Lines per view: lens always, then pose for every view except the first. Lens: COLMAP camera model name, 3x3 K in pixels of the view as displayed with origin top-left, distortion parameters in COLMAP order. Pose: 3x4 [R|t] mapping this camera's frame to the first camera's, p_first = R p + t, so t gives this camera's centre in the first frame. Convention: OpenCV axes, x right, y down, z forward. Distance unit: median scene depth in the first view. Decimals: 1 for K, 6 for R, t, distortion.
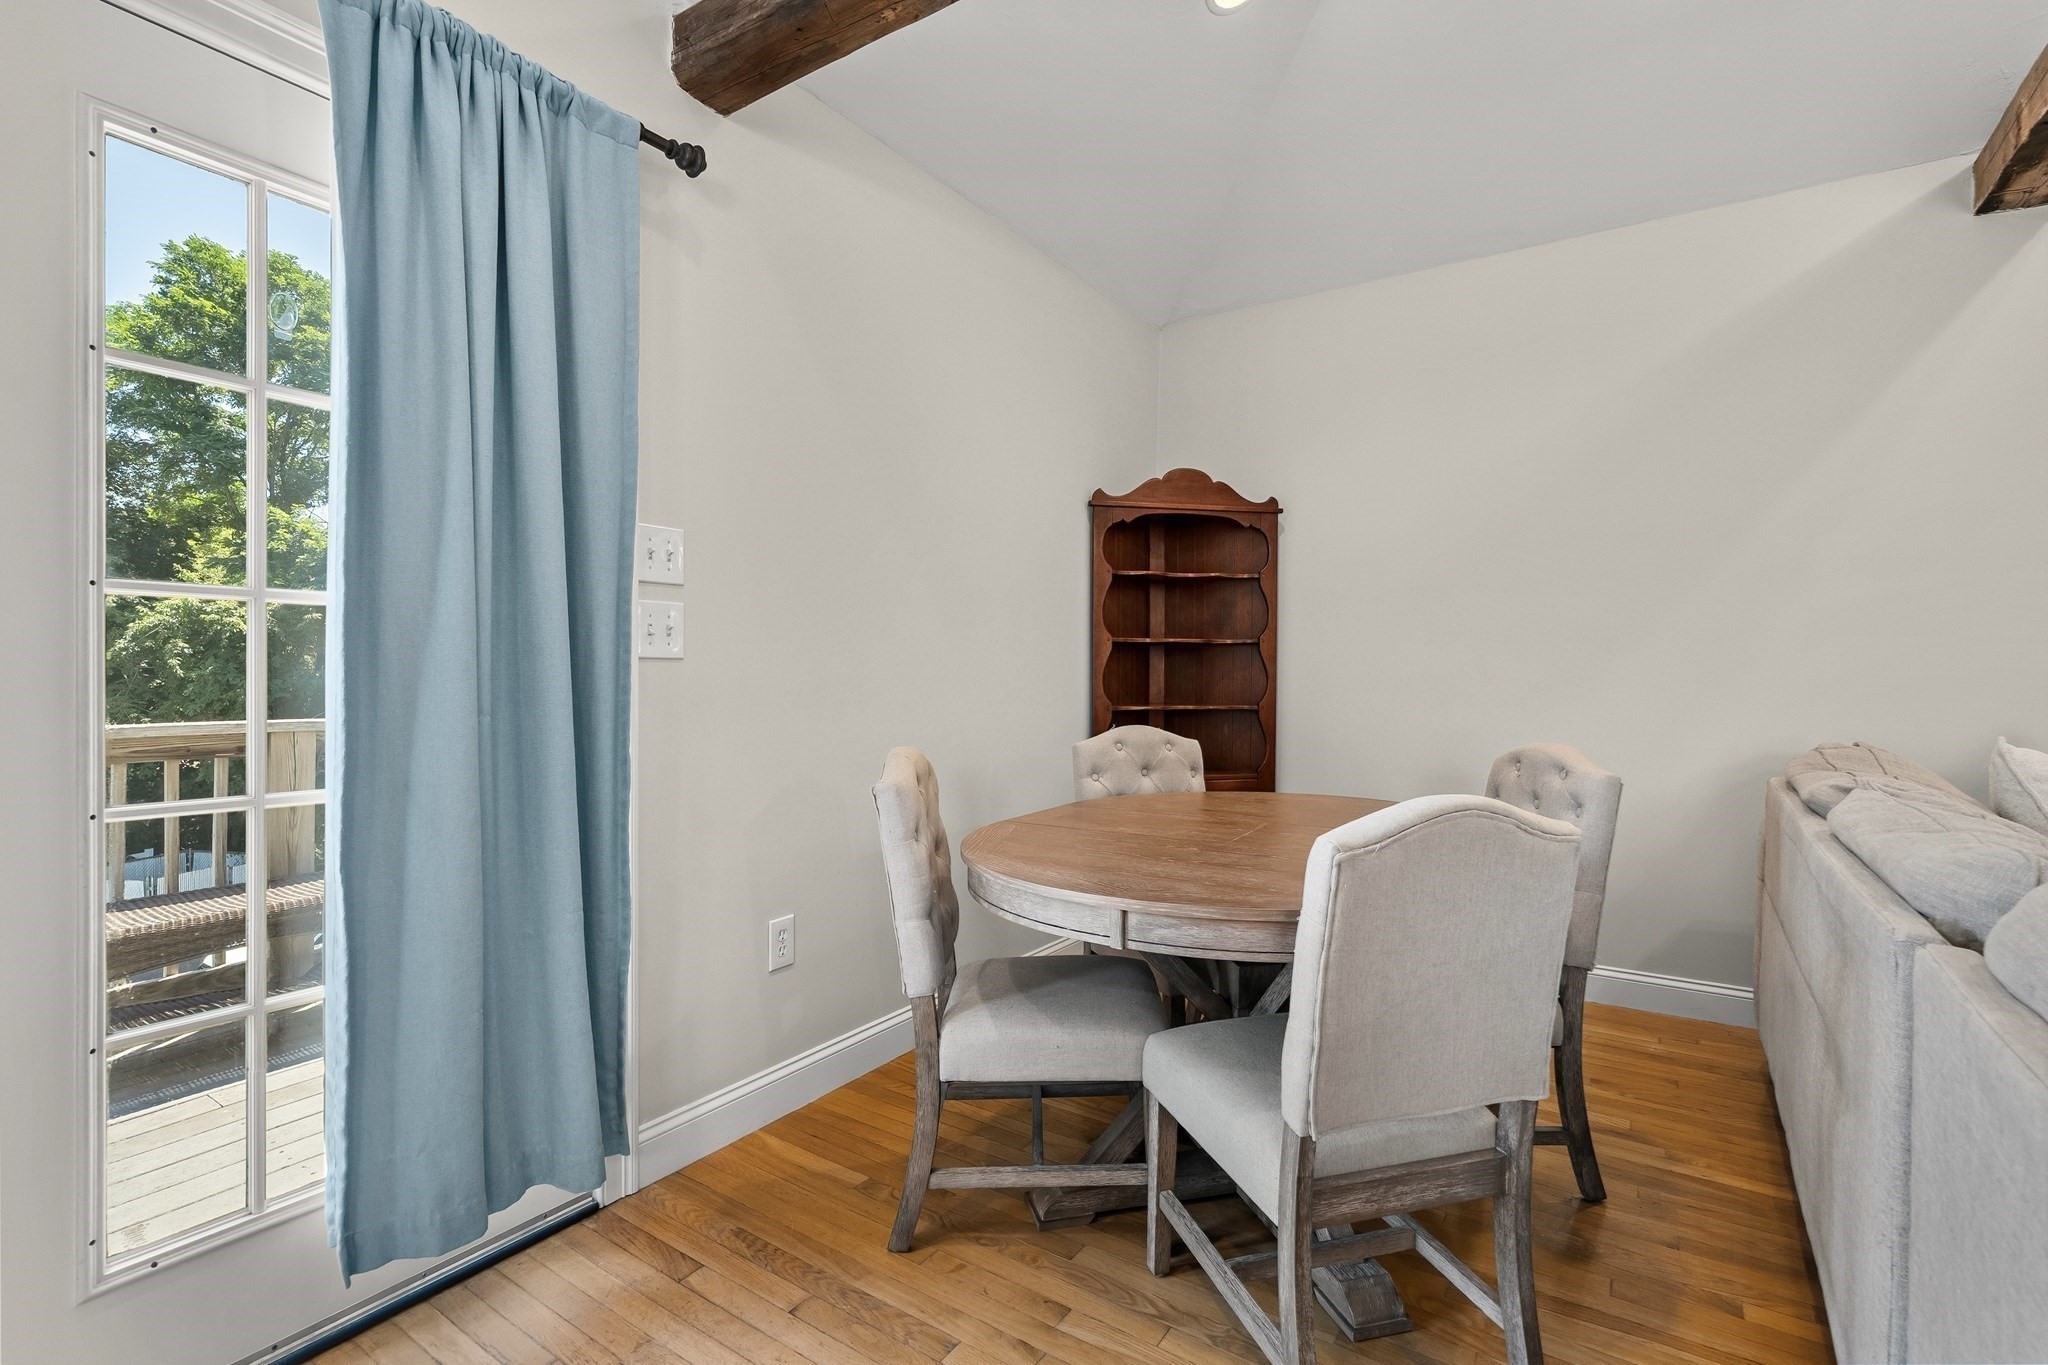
lens RADIAL K [[936.1, 0, 1032.0], [0, 936.1, 687.1], [0, 0, 1]] dist [-0.005540, 0.003439]
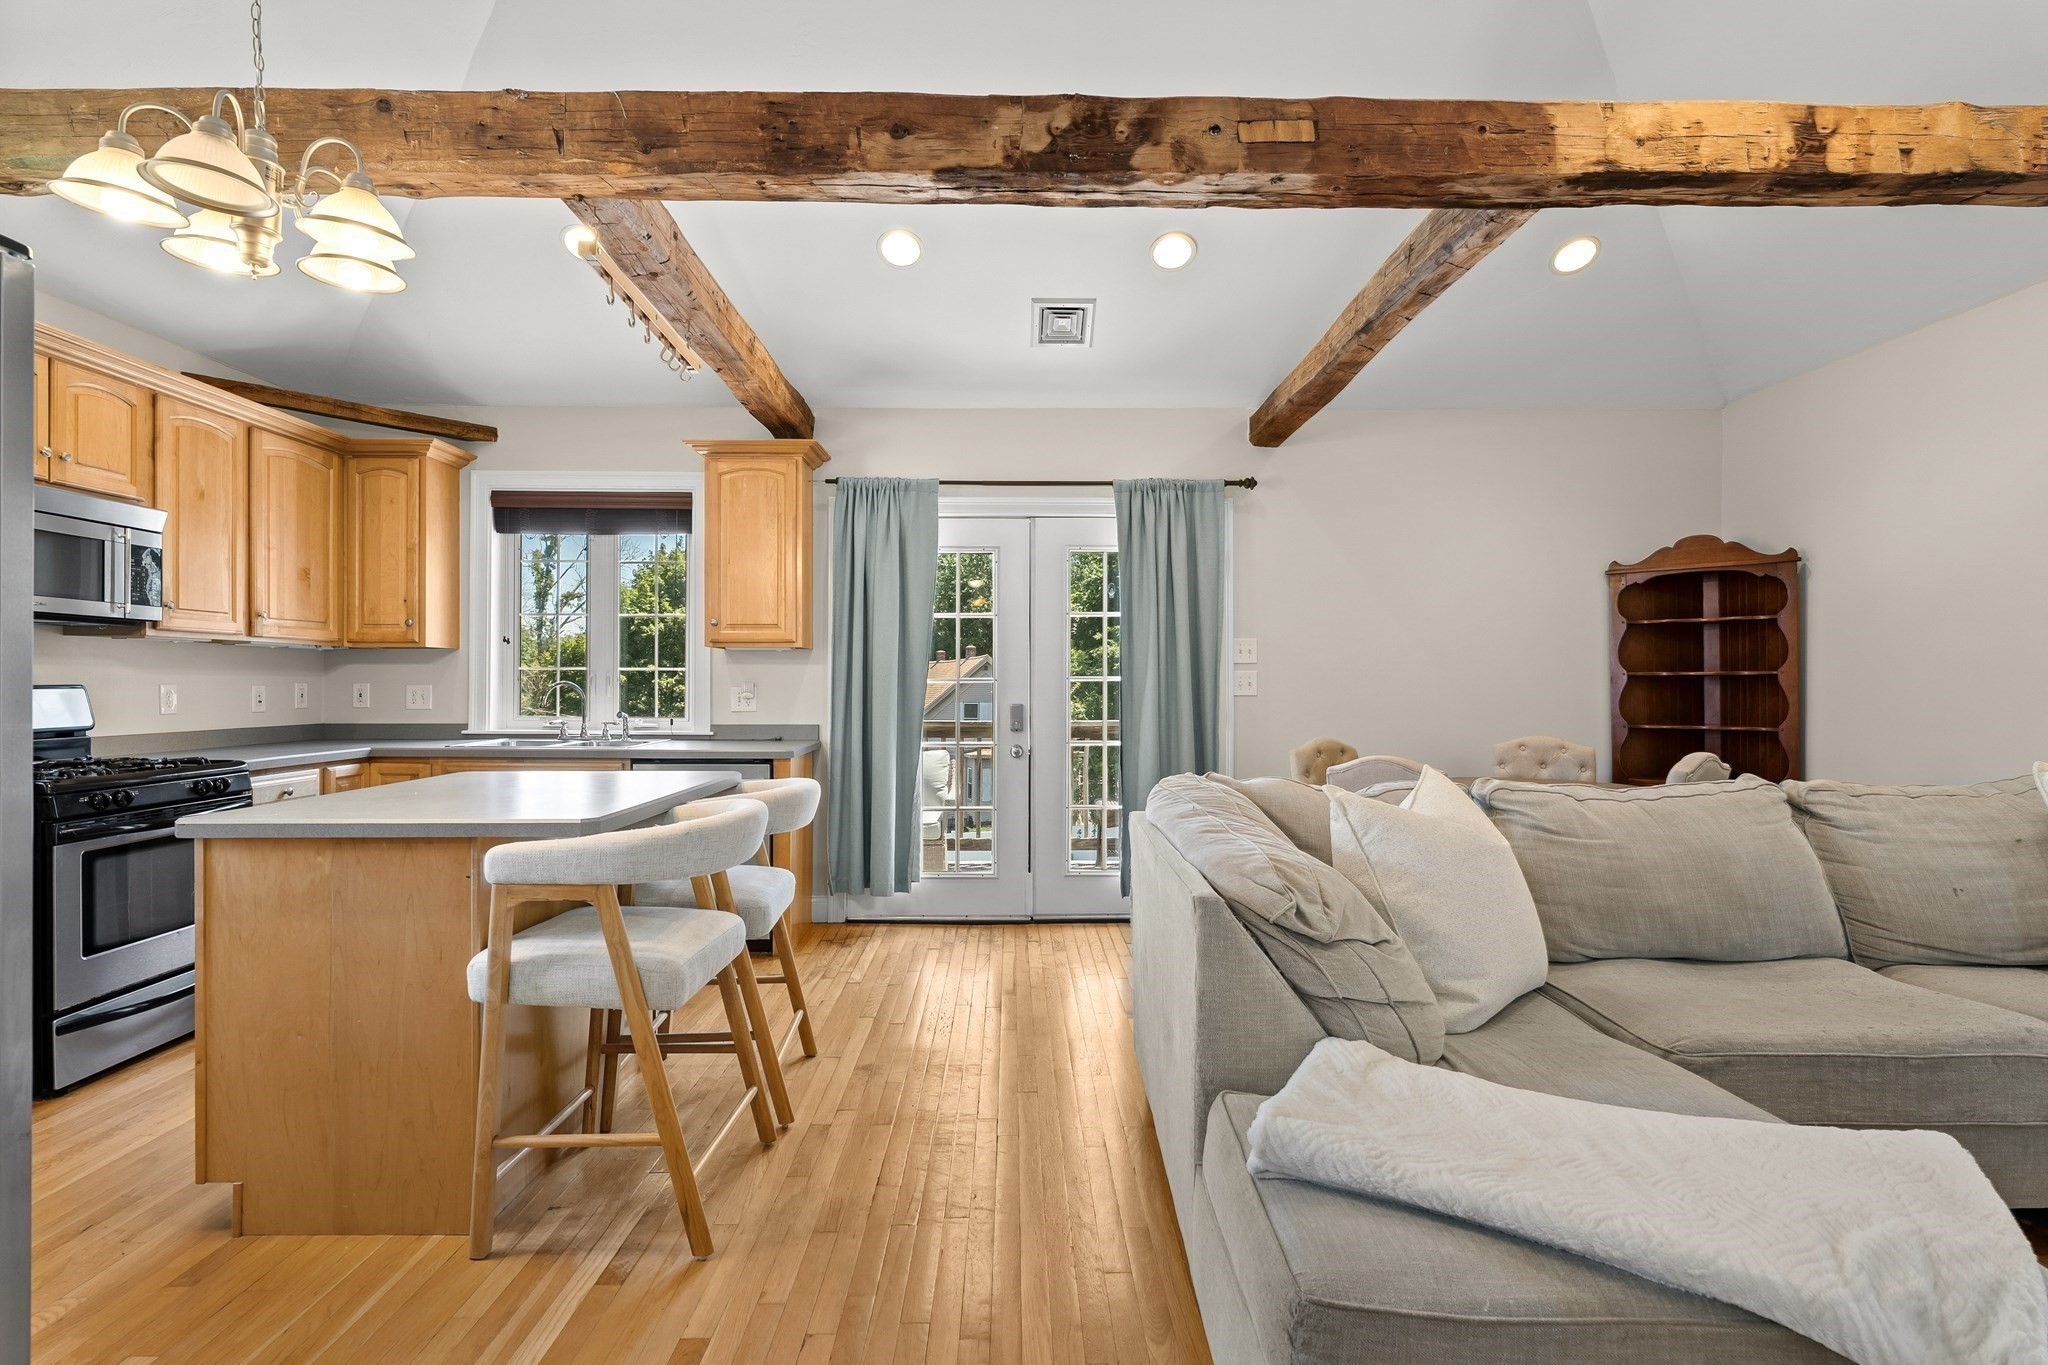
lens RADIAL K [[992.4, 0, 1022.0], [0, 992.4, 680.0], [0, 0, 1]] dist [-0.004718, -0.000345]
pose [[0.556810, -0.009818, -0.830582, 0.769407], [-0.007330, 0.999833, -0.016733, -0.013623], [0.830607, 0.015405, 0.556646, -0.475788]]
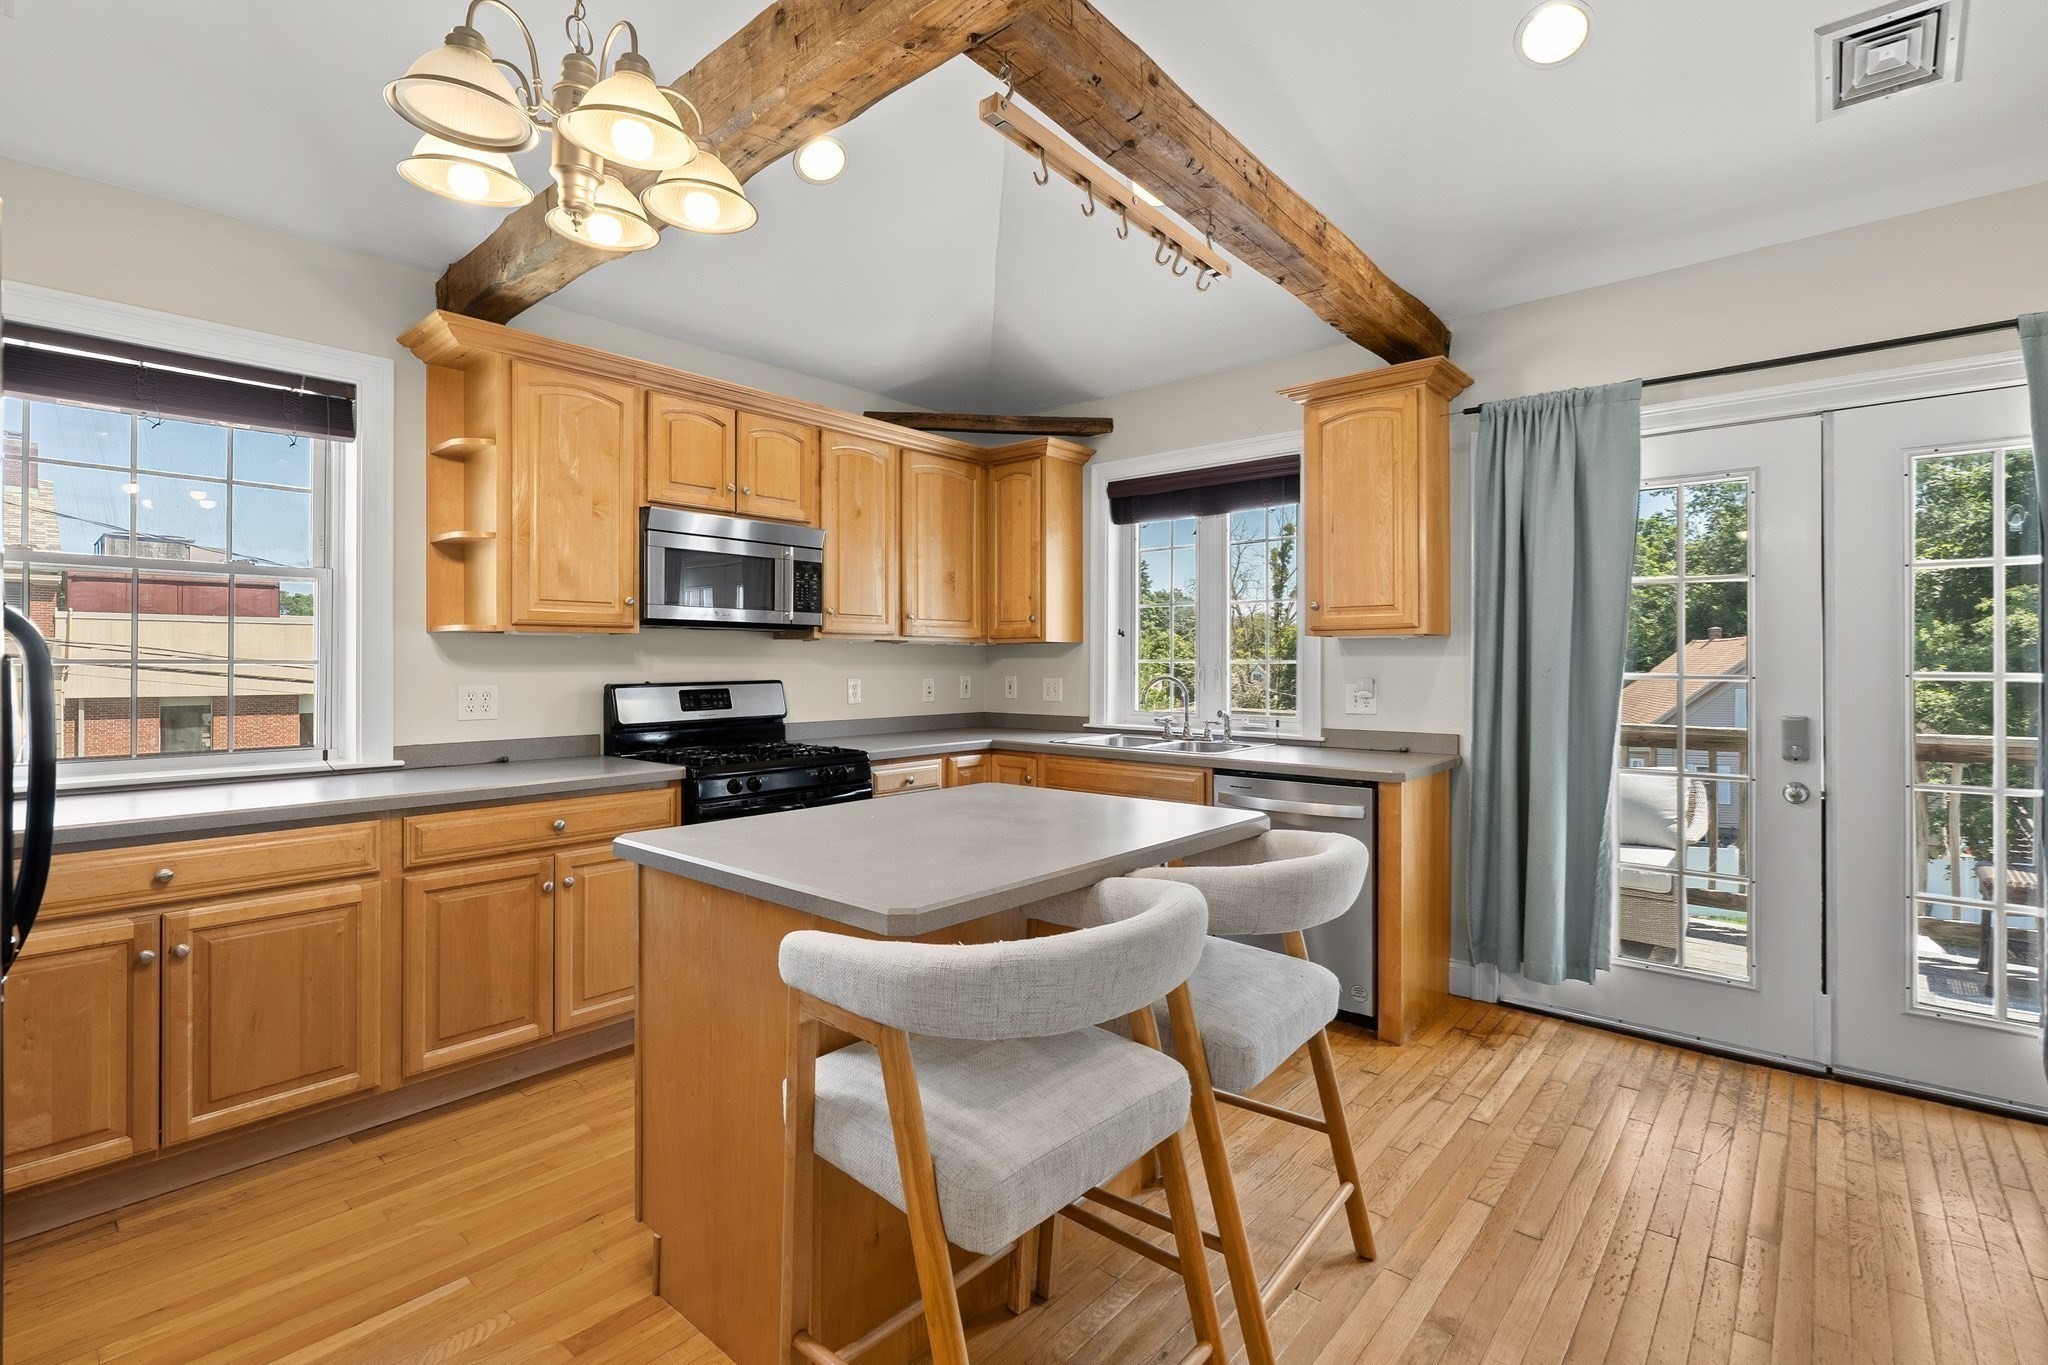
lens RADIAL K [[936.1, 0, 1025.3], [0, 936.1, 659.3], [0, 0, 1]] dist [-0.005540, 0.003439]
pose [[-0.129204, -0.013819, -0.991522, 0.498114], [-0.013568, 0.999834, -0.012166, -0.034544], [0.991525, 0.011881, -0.129370, -0.263156]]
